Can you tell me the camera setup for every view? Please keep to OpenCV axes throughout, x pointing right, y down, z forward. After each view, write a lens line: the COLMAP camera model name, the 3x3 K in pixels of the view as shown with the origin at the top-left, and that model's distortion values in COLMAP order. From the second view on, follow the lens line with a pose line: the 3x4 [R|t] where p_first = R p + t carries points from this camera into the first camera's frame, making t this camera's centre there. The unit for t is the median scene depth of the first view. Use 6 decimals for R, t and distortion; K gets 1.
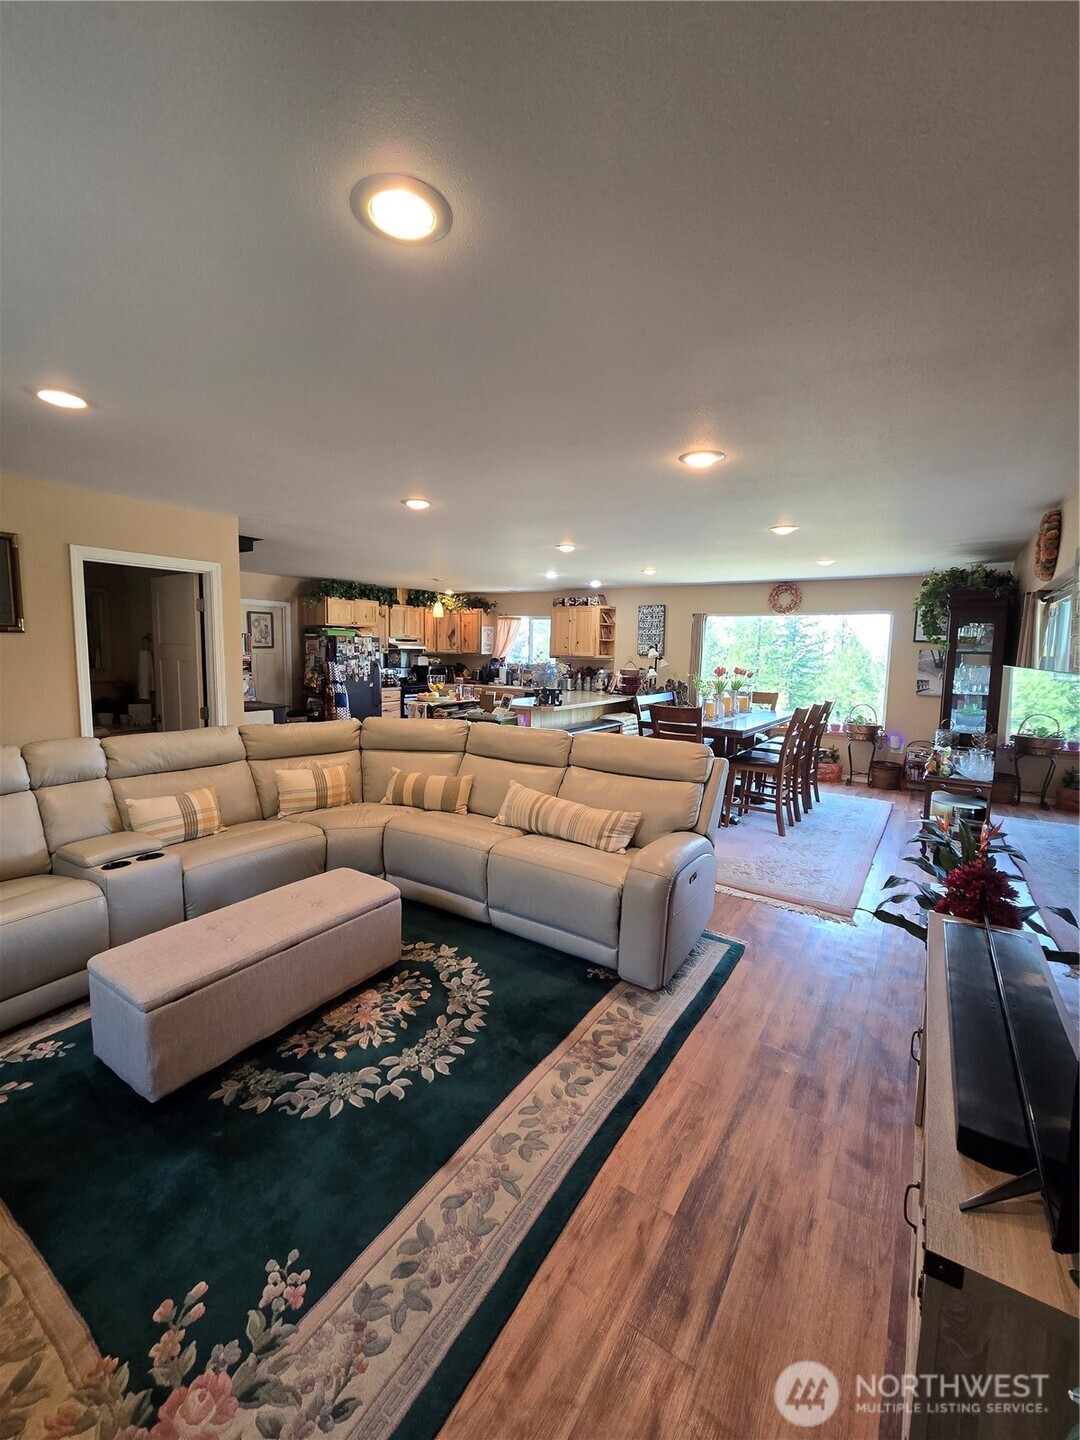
lens RADIAL K [[586.5, 0, 541.1], [0, 586.5, 714.3], [0, 0, 1]] dist [-0.002248, 0.001163]
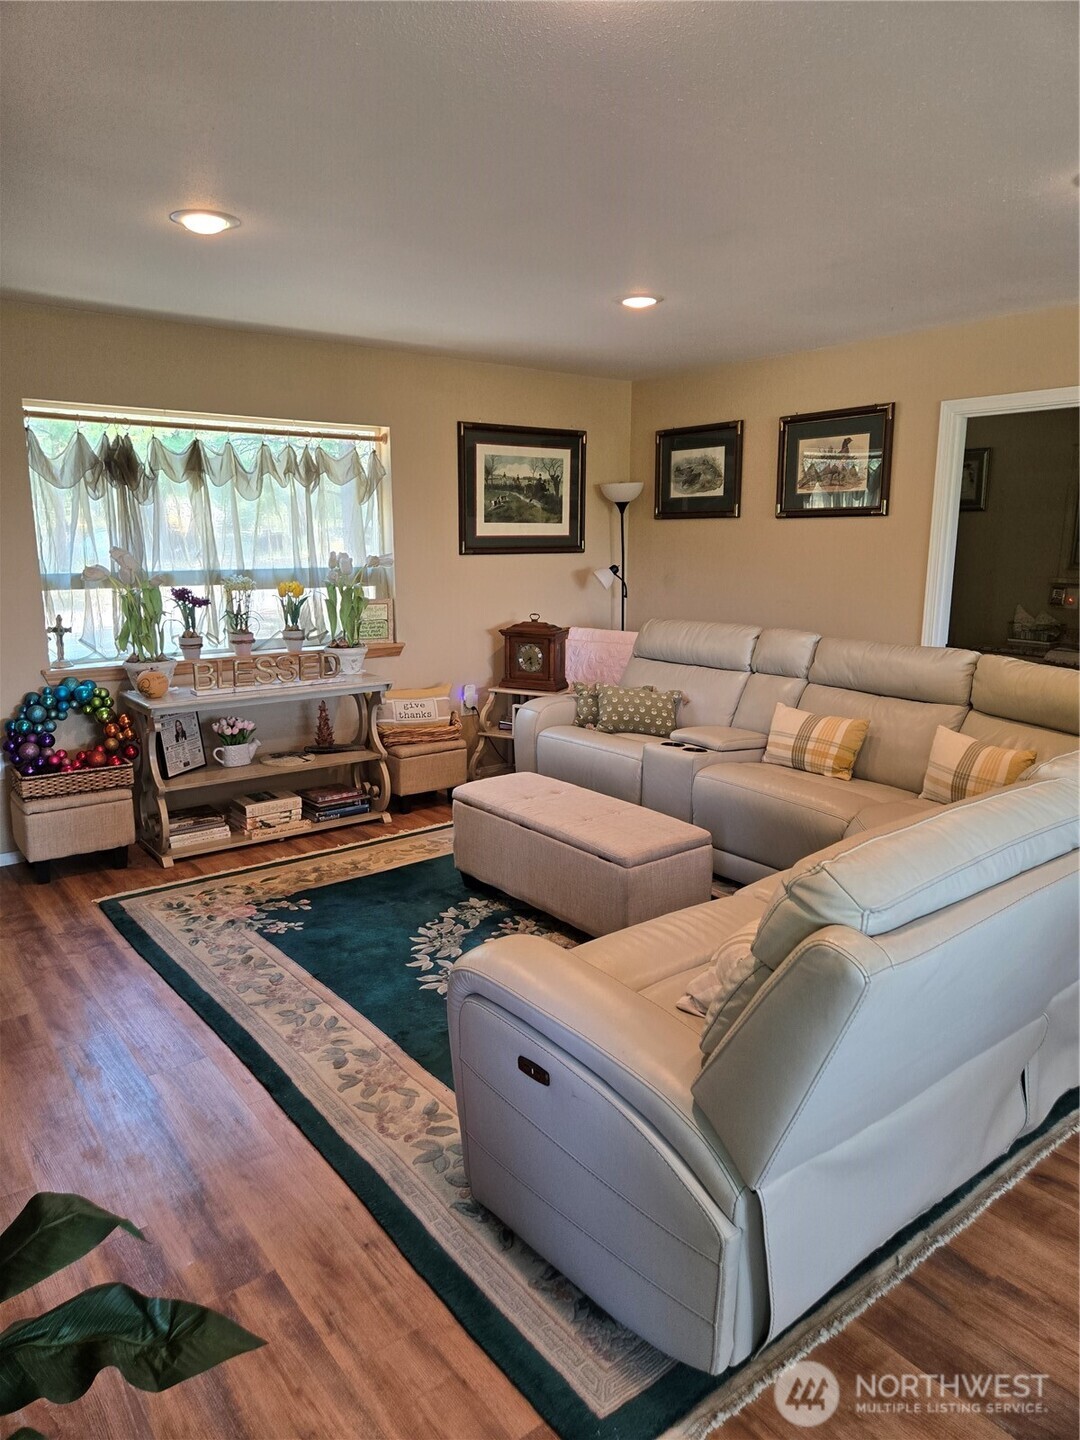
lens RADIAL K [[963.2, 0, 535.9], [0, 963.2, 723.6], [0, 0, 1]] dist [0.070126, -0.055739]
pose [[-0.319830, 0.167485, -0.932554, 0.306313], [-0.113043, 0.970476, 0.213065, -0.037246], [0.940707, 0.173563, -0.291455, 0.414836]]
